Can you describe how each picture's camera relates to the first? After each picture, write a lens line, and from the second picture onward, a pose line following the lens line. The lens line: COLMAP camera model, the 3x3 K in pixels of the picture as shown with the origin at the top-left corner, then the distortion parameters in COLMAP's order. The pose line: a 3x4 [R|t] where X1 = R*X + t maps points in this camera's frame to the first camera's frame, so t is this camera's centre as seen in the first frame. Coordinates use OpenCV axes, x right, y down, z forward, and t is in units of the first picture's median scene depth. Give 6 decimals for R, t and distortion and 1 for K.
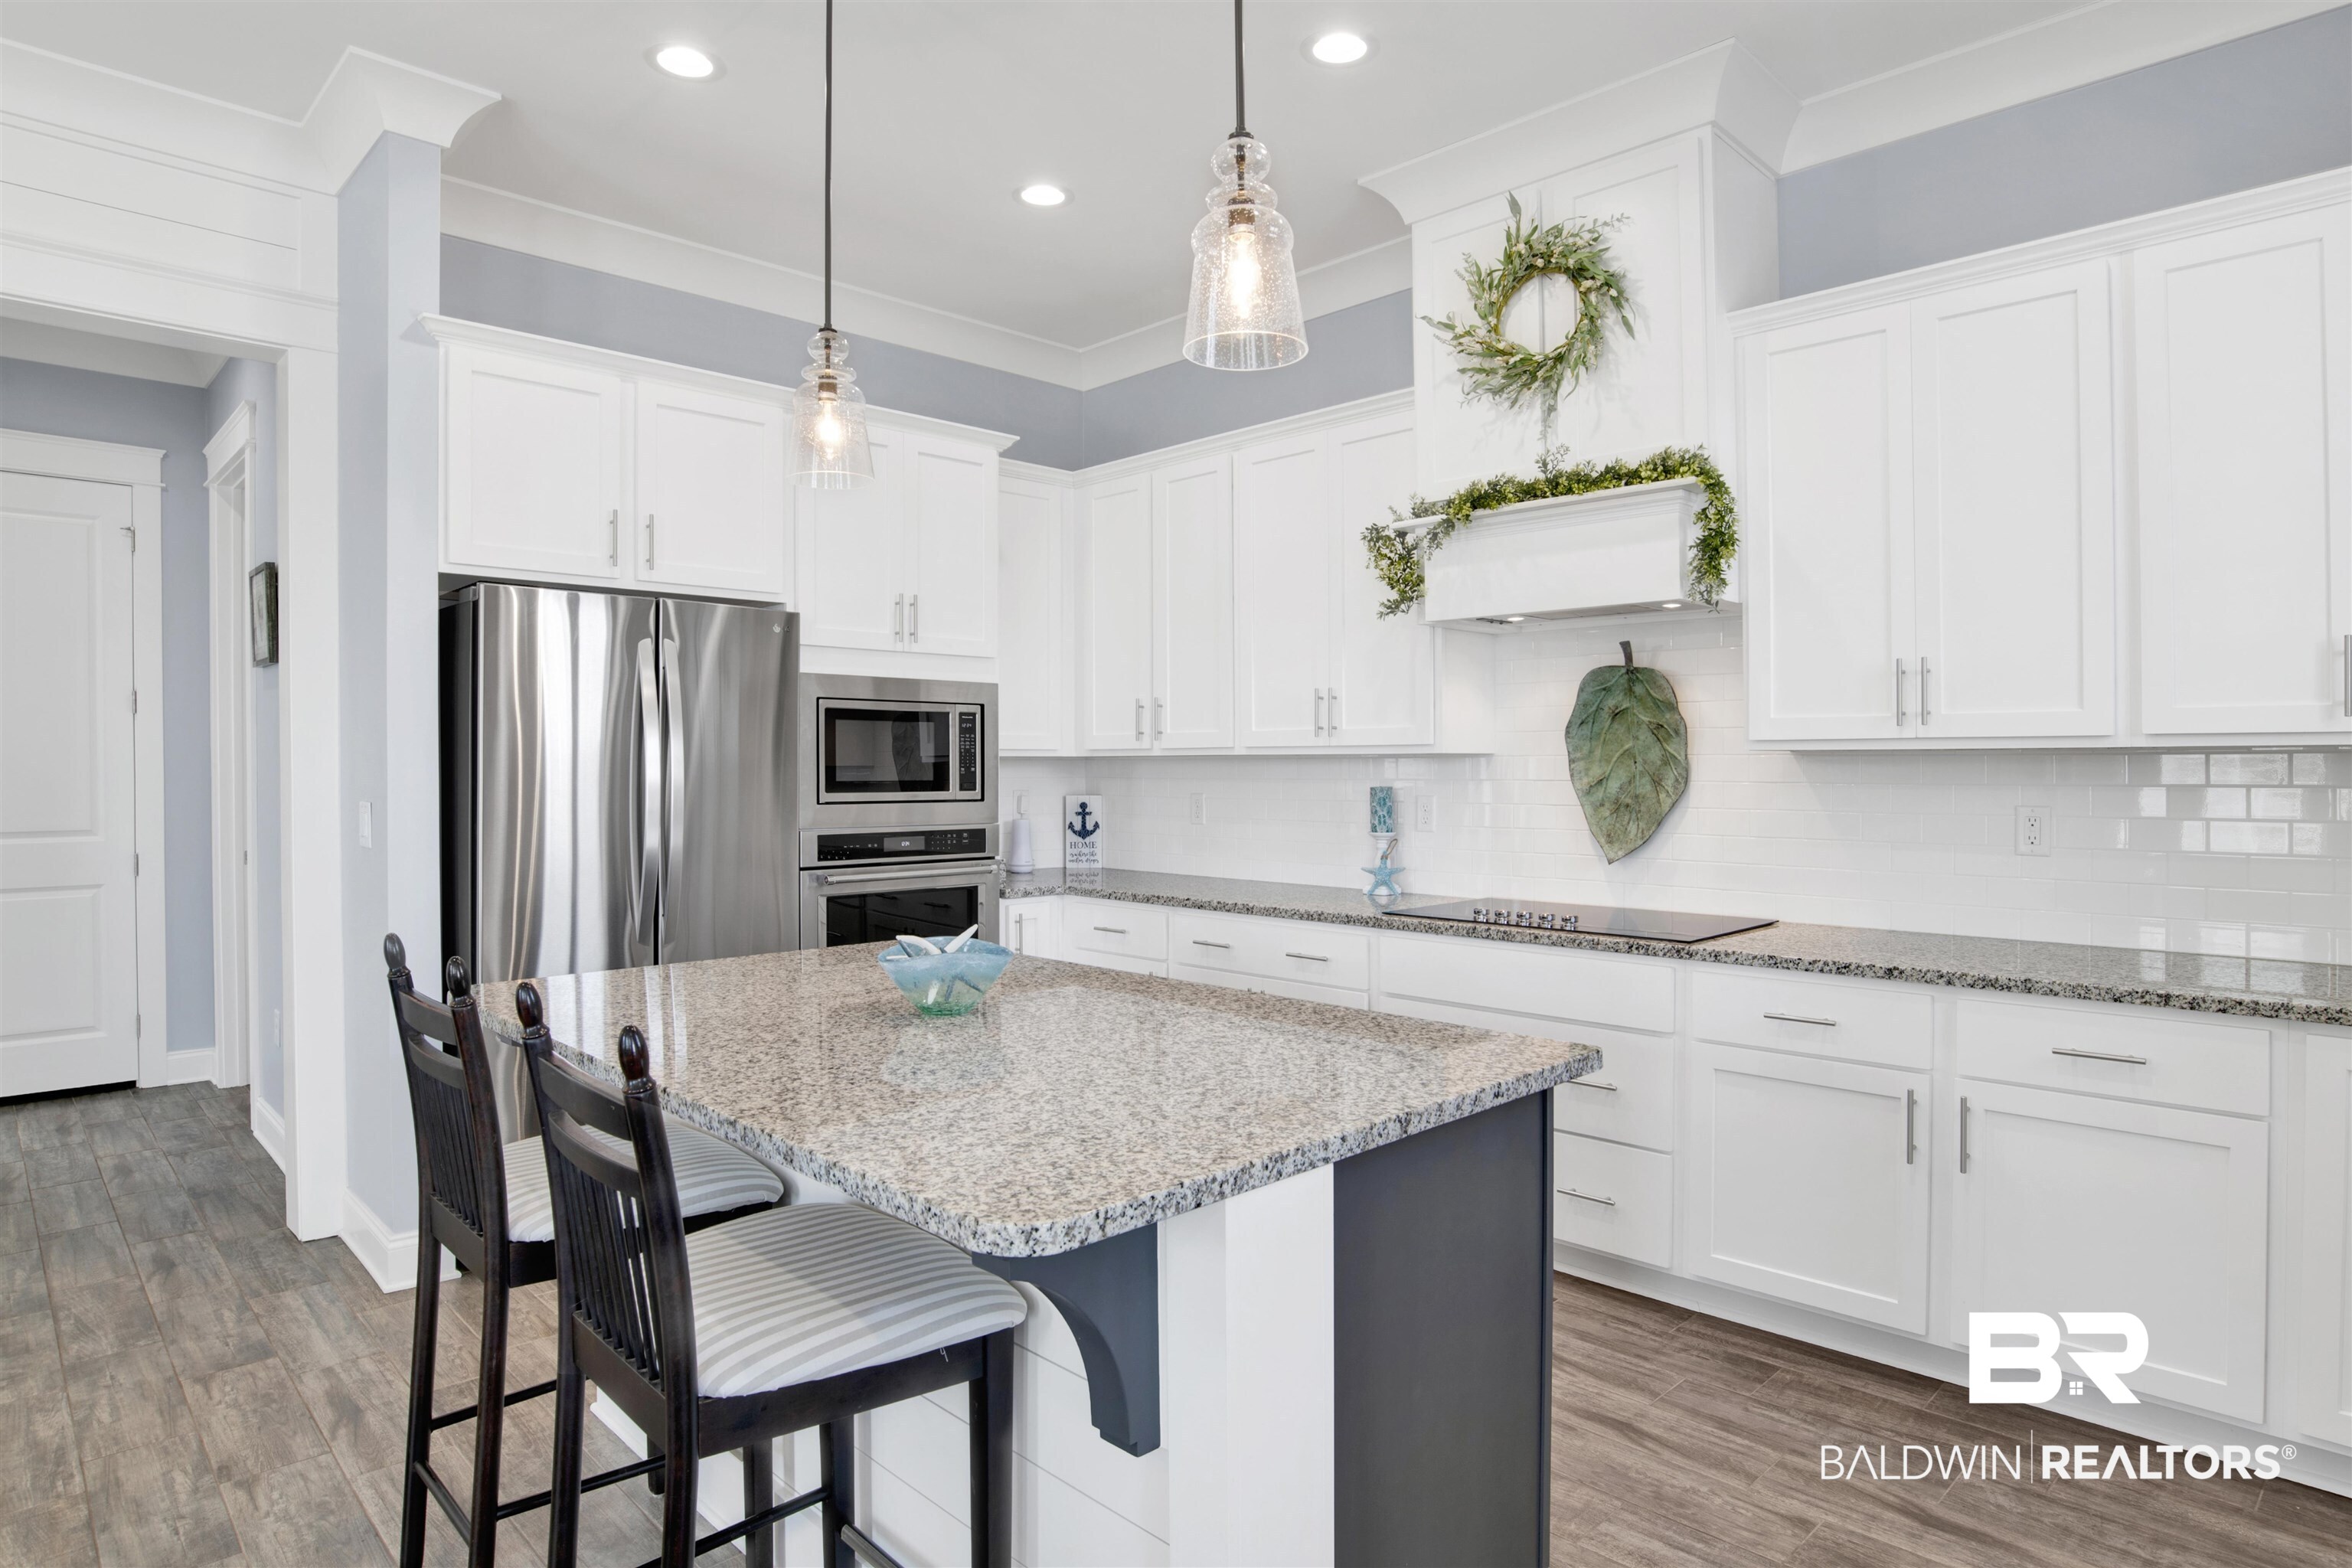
lens RADIAL K [[1334.0, 0, 1185.4], [0, 1334.0, 763.4], [0, 0, 1]] dist [-0.051266, 0.008455]
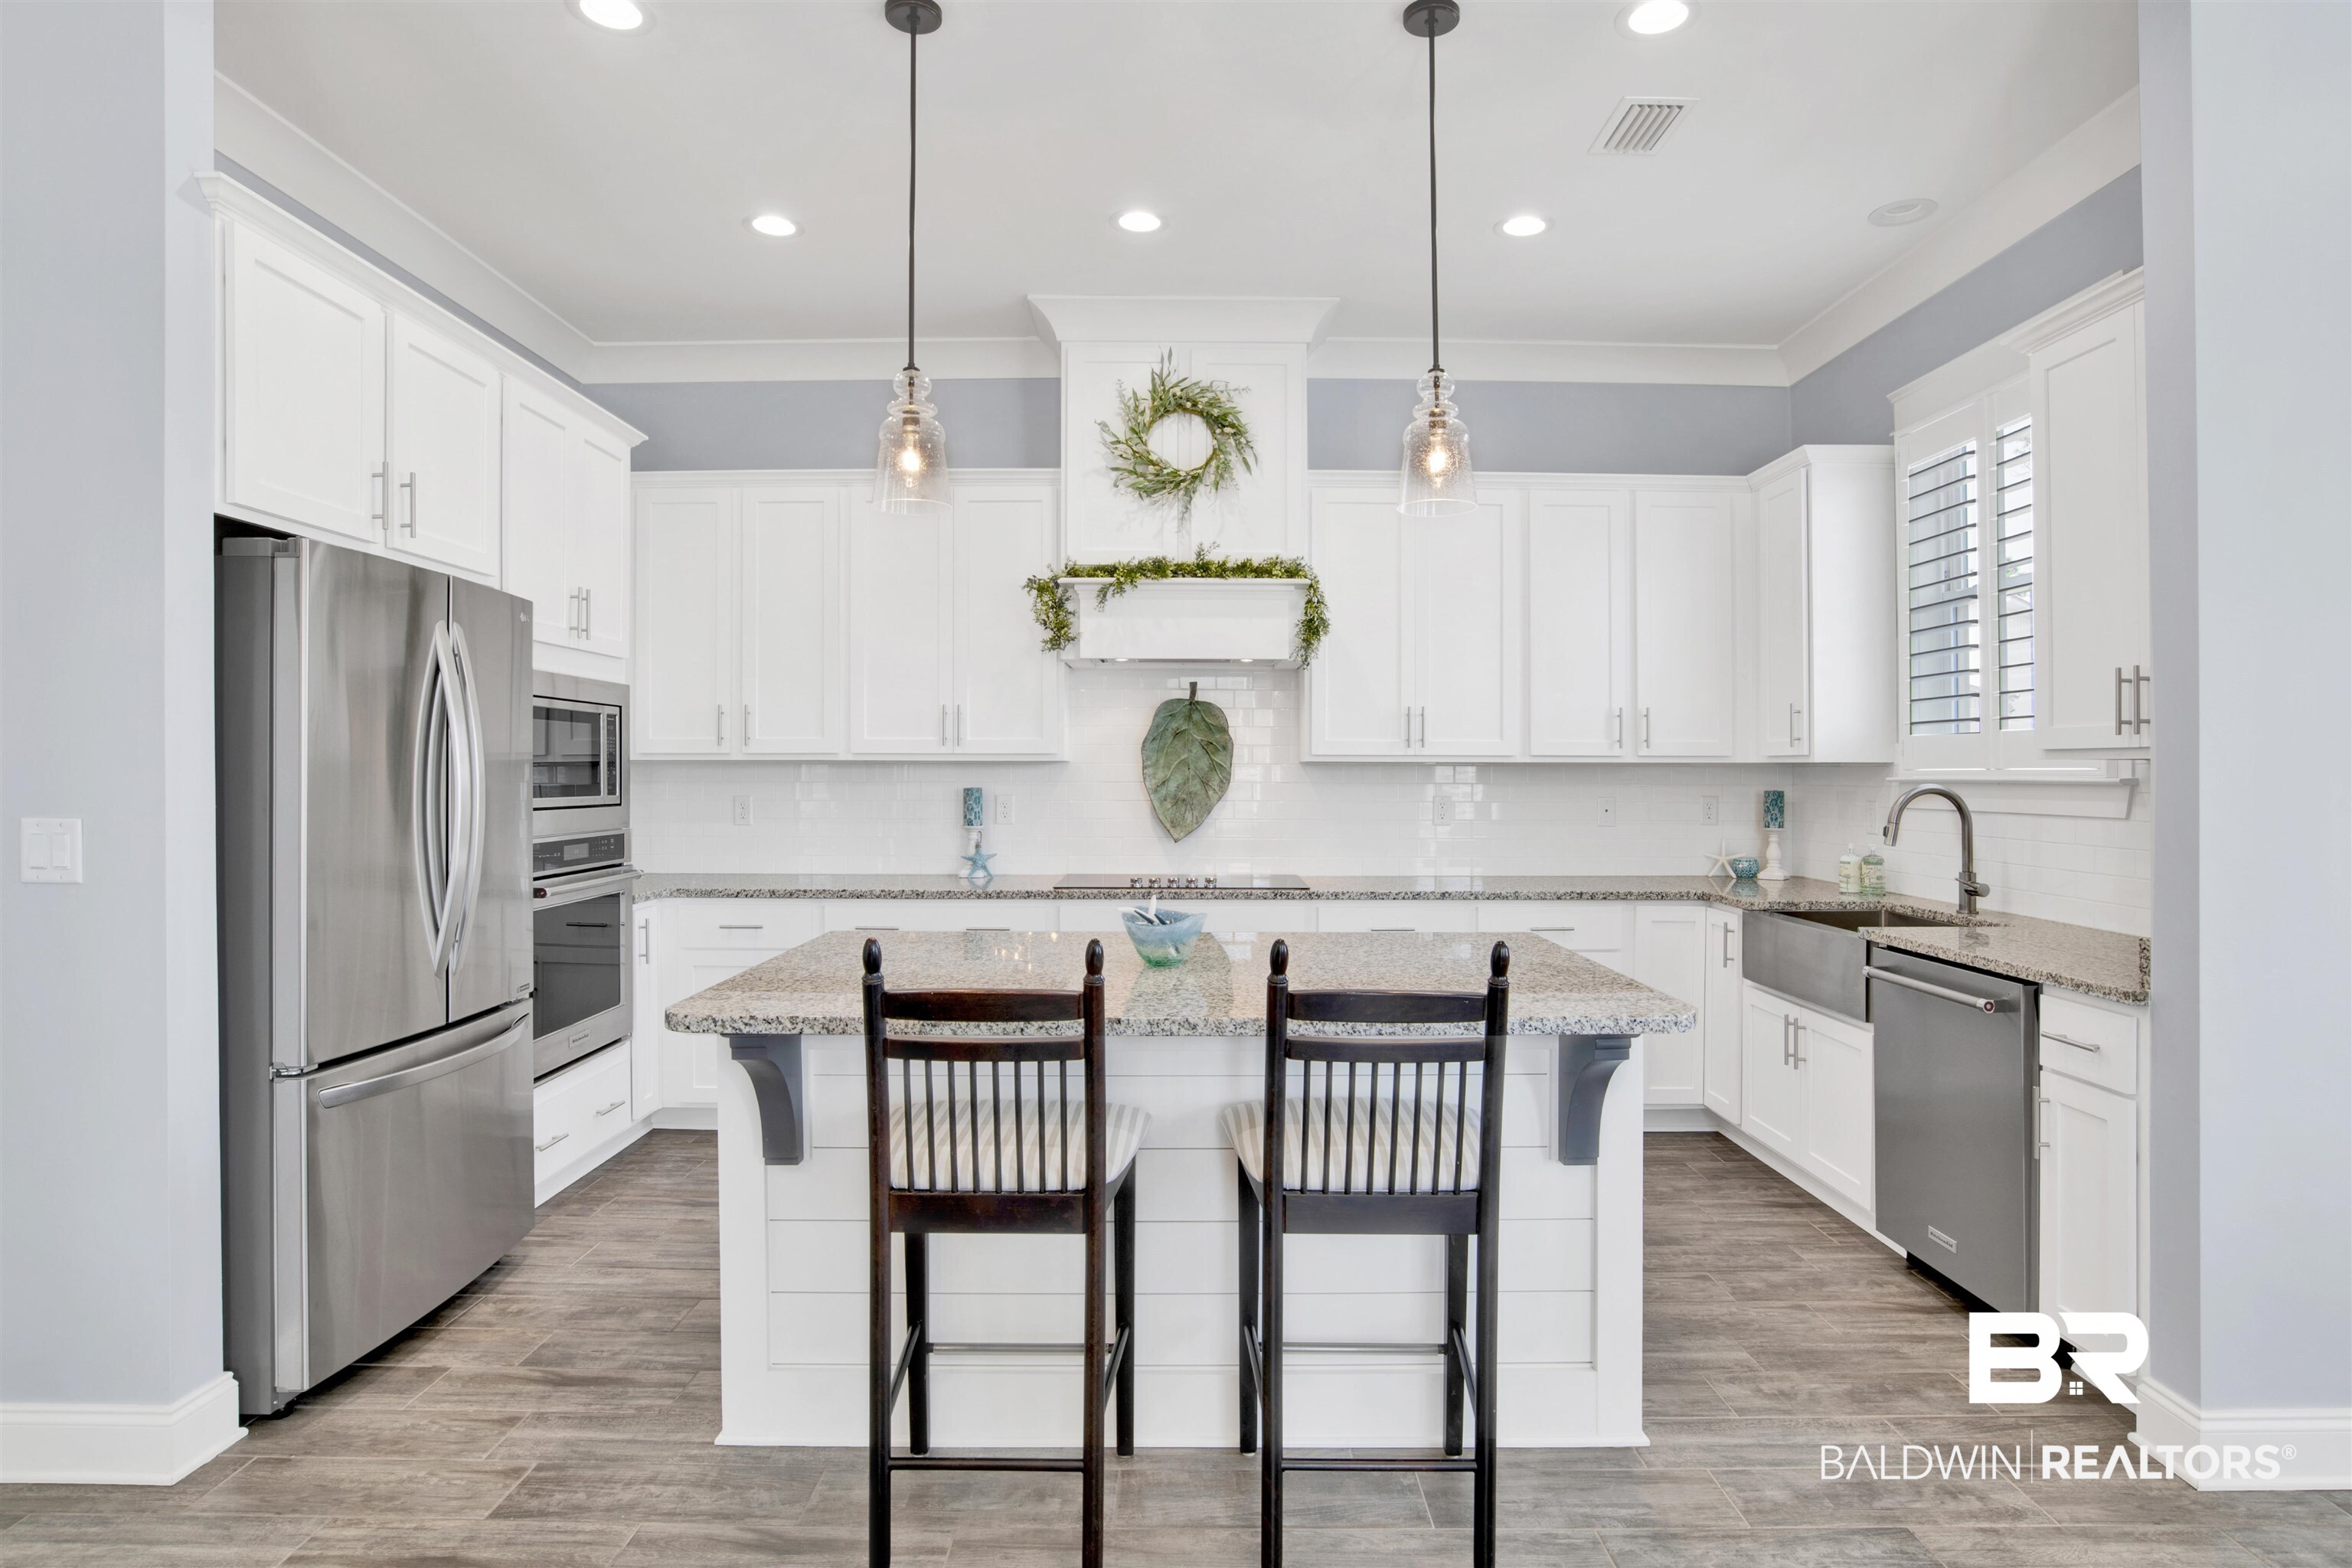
lens RADIAL K [[1236.4, 0, 1193.6], [0, 1236.4, 770.4], [0, 0, 1]] dist [-0.044647, 0.003002]
pose [[0.700836, 0.003646, 0.713313, -0.578505], [-0.004527, 0.999990, -0.000664, 0.001655], [-0.713308, -0.002764, 0.700845, 0.087851]]
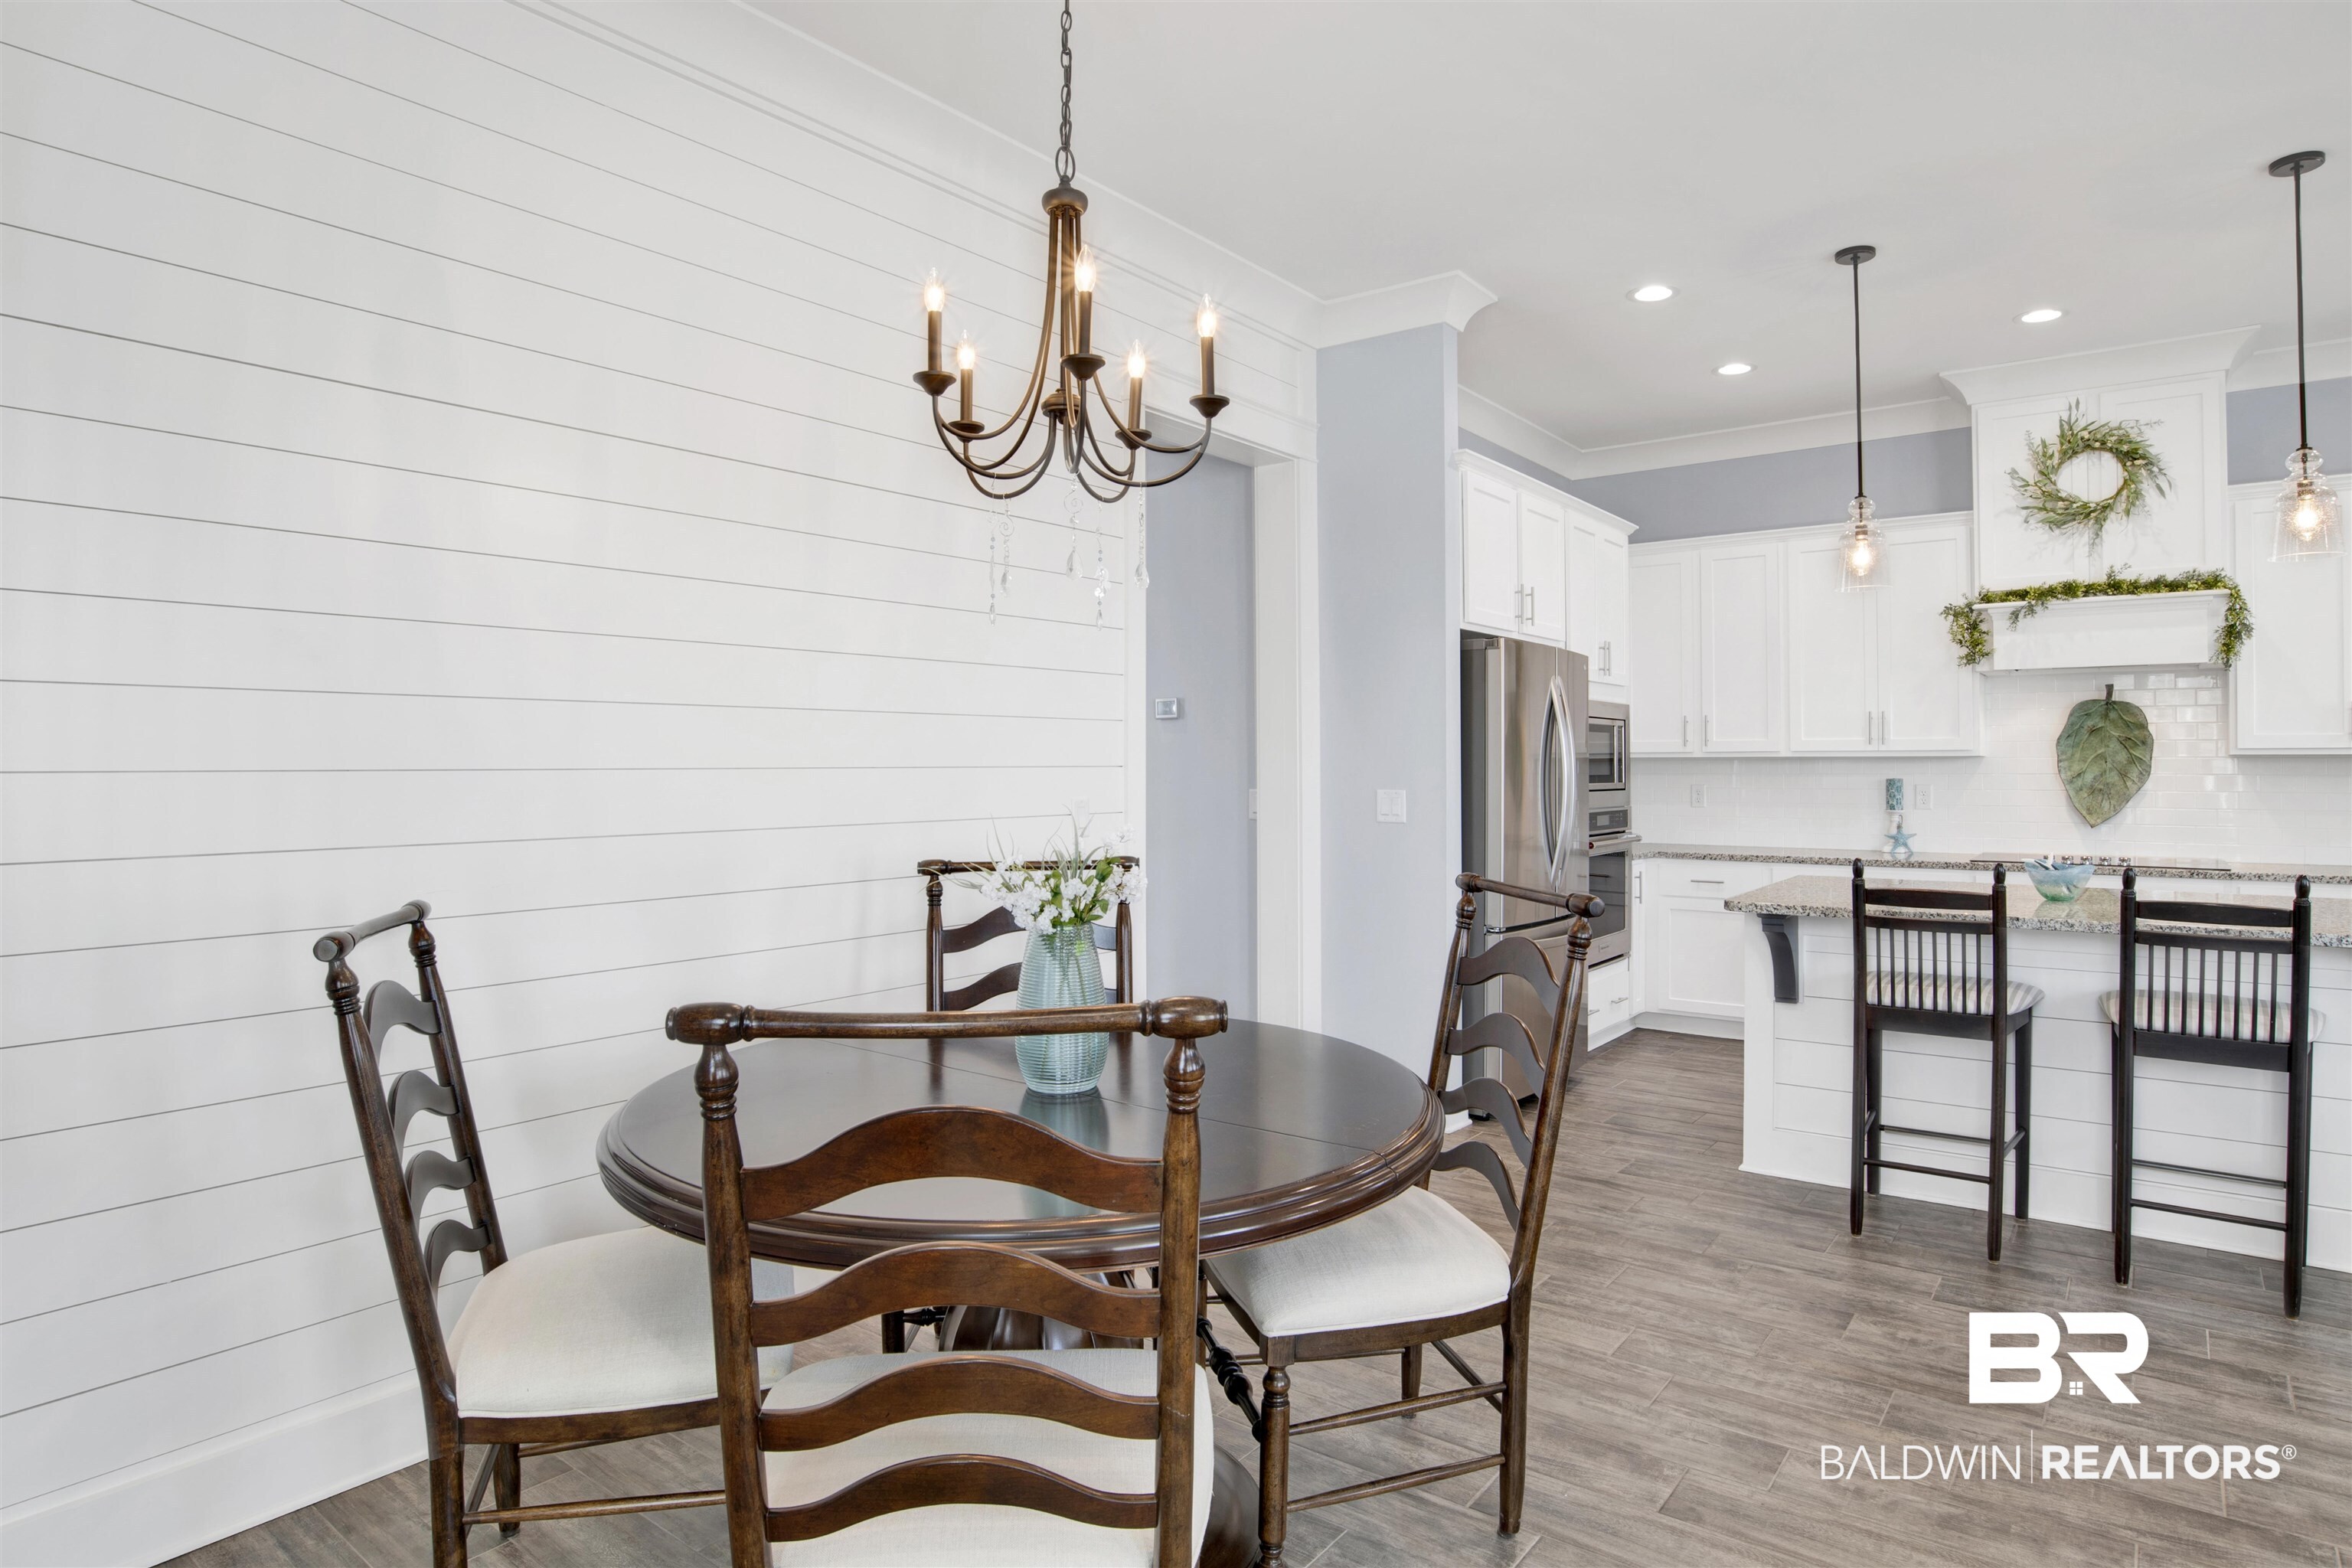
lens RADIAL K [[1334.0, 0, 1181.6], [0, 1334.0, 764.4], [0, 0, 1]] dist [-0.051266, 0.008455]
pose [[0.989928, 0.000722, 0.141570, -0.934755], [-0.000626, 1.000000, -0.000721, 0.003662], [-0.141571, 0.000625, 0.989928, -0.345679]]
